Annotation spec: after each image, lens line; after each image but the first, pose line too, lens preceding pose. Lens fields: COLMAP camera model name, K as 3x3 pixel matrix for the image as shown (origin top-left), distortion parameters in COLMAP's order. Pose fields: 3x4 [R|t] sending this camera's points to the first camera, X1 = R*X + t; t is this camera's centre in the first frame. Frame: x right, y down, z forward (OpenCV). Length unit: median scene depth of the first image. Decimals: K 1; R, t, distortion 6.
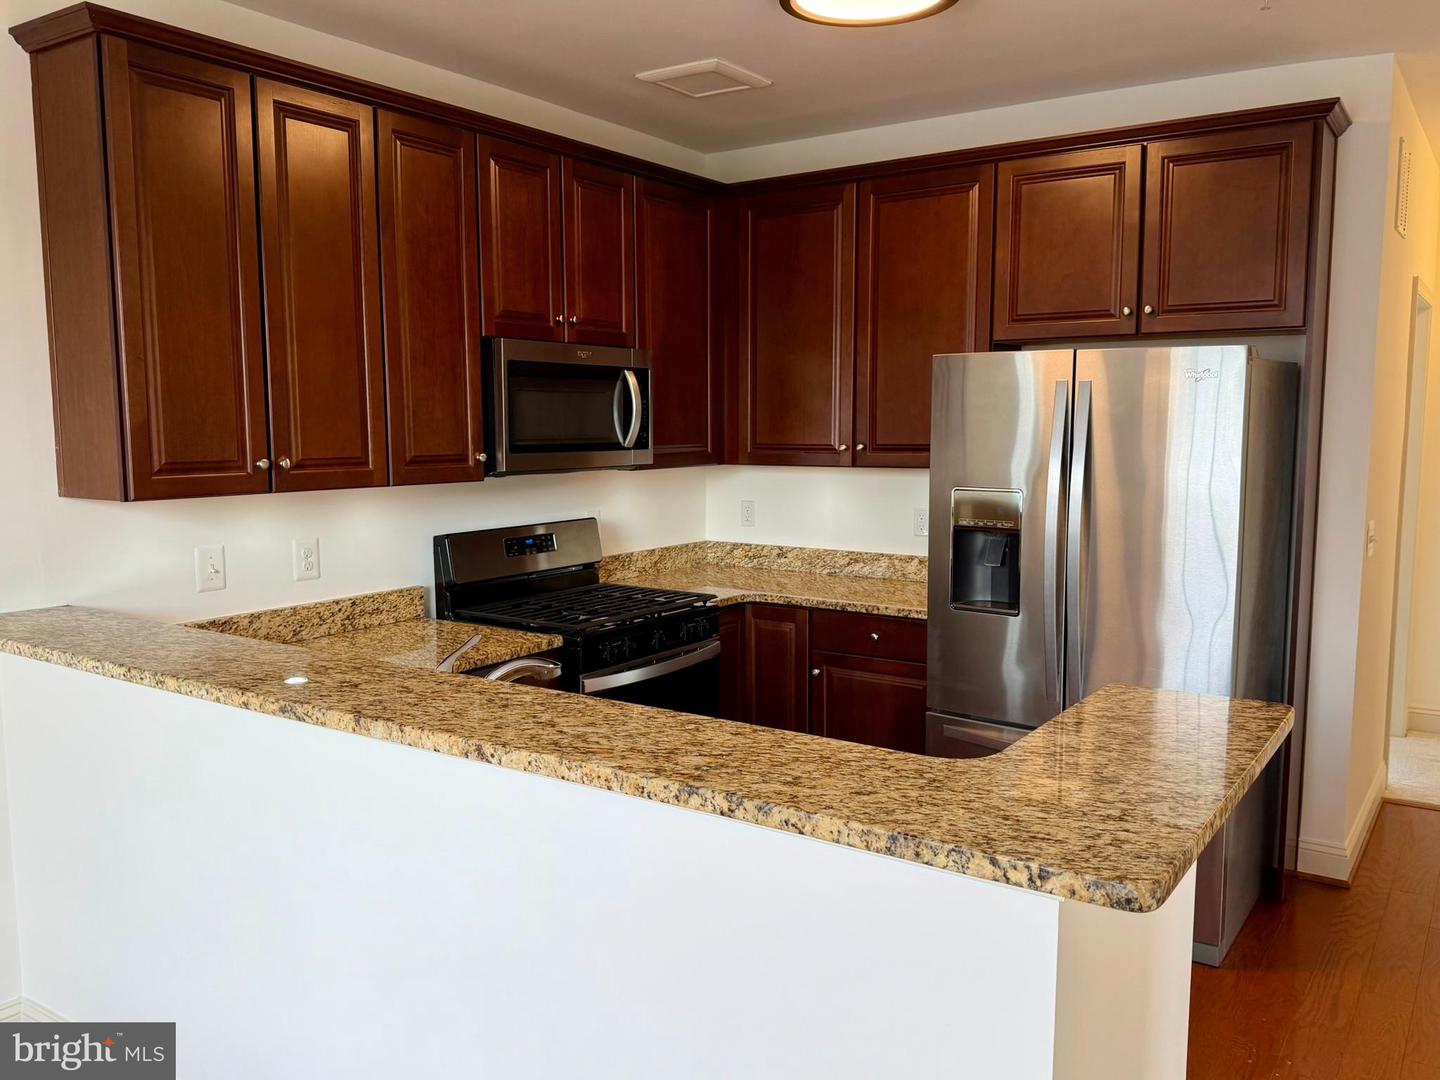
lens RADIAL K [[1164.9, 0, 720.0], [0, 1164.9, 540.0], [0, 0, 1]] dist [0.141866, -0.284497]
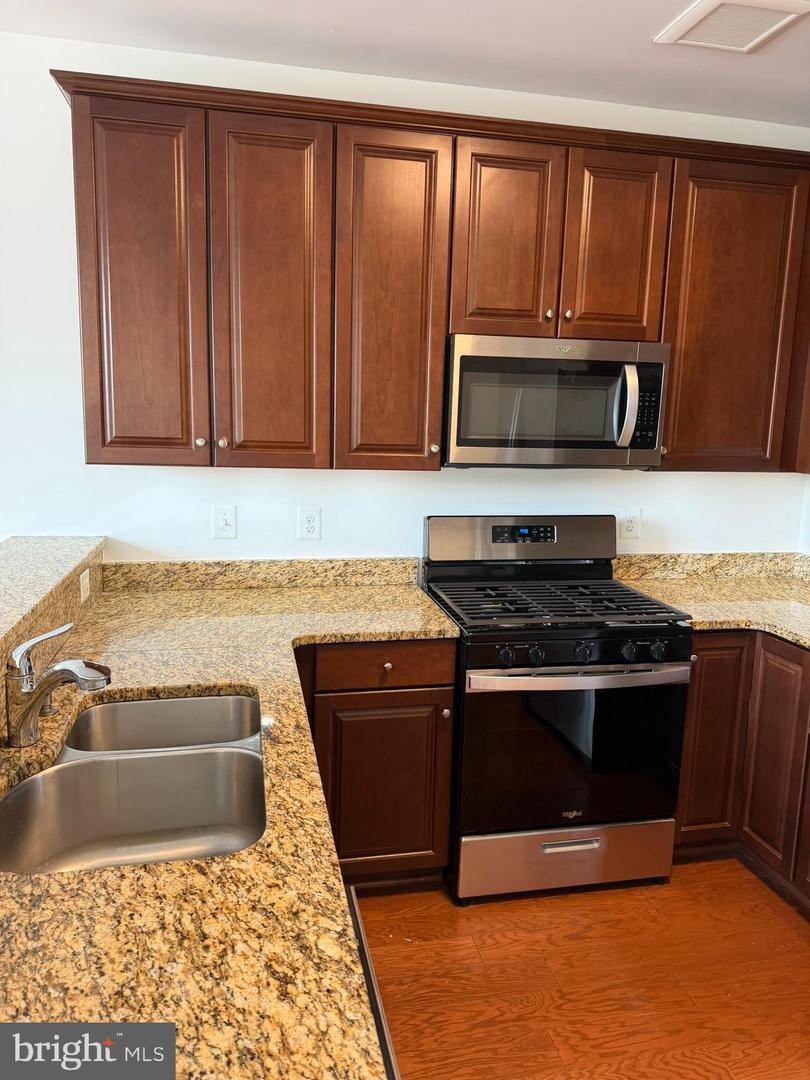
lens RADIAL K [[763.5, 0, 405.0], [0, 763.5, 540.0], [0, 0, 1]] dist [0.028712, -0.051304]
pose [[0.718459, 0.133871, -0.682565, 0.233217], [-0.101918, 0.990974, 0.087082, -0.039774], [0.688062, 0.007001, 0.725618, 0.417845]]
